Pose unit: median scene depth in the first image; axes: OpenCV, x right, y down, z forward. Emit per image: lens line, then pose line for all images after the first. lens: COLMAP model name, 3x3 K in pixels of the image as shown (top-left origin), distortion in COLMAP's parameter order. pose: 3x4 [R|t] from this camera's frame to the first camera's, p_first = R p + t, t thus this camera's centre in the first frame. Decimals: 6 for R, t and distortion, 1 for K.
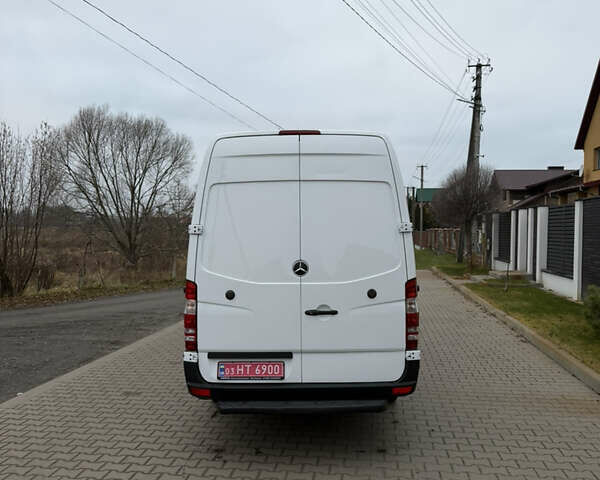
lens RADIAL K [[557.5, 0, 299.3], [0, 557.5, 235.5], [0, 0, 1]] dist [0.043187, 0.000000]
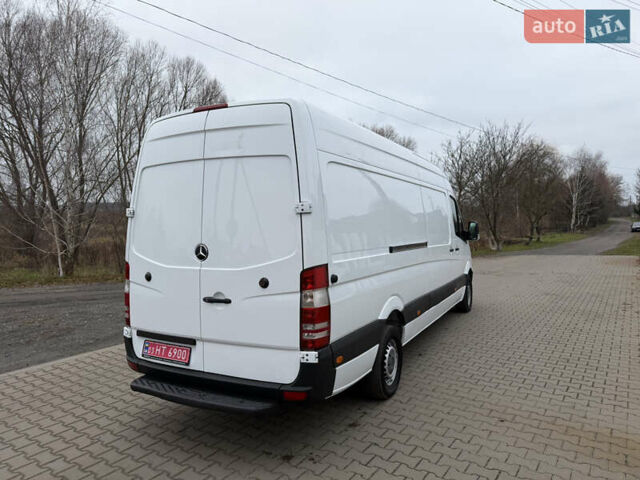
lens RADIAL K [[456.0, 0, 319.4], [0, 456.0, 242.1], [0, 0, 1]] dist [0.004900, -0.025615]
pose [[0.890494, 0.012236, -0.454830, 0.529915], [0.009922, 0.998878, 0.046297, 0.007447], [0.454886, -0.045740, 0.889374, 0.400951]]
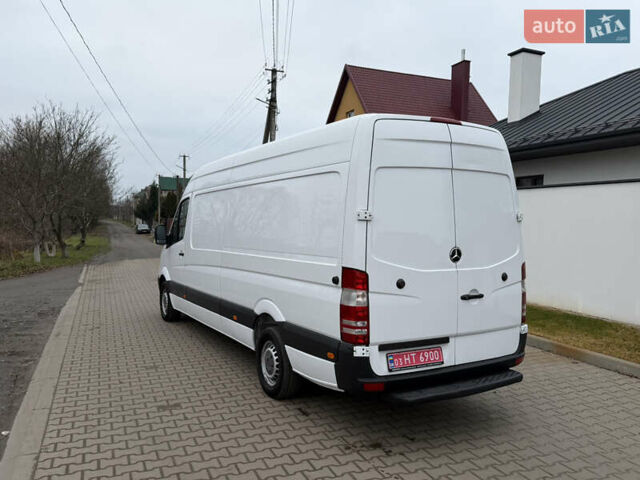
lens RADIAL K [[518.8, 0, 316.2], [0, 518.8, 244.9], [0, 0, 1]] dist [0.015600, -0.013771]
pose [[0.878365, -0.008479, 0.477916, -0.676680], [-0.011869, 0.999147, 0.039541, 0.005316], [-0.477843, -0.040404, 0.877515, 0.282704]]
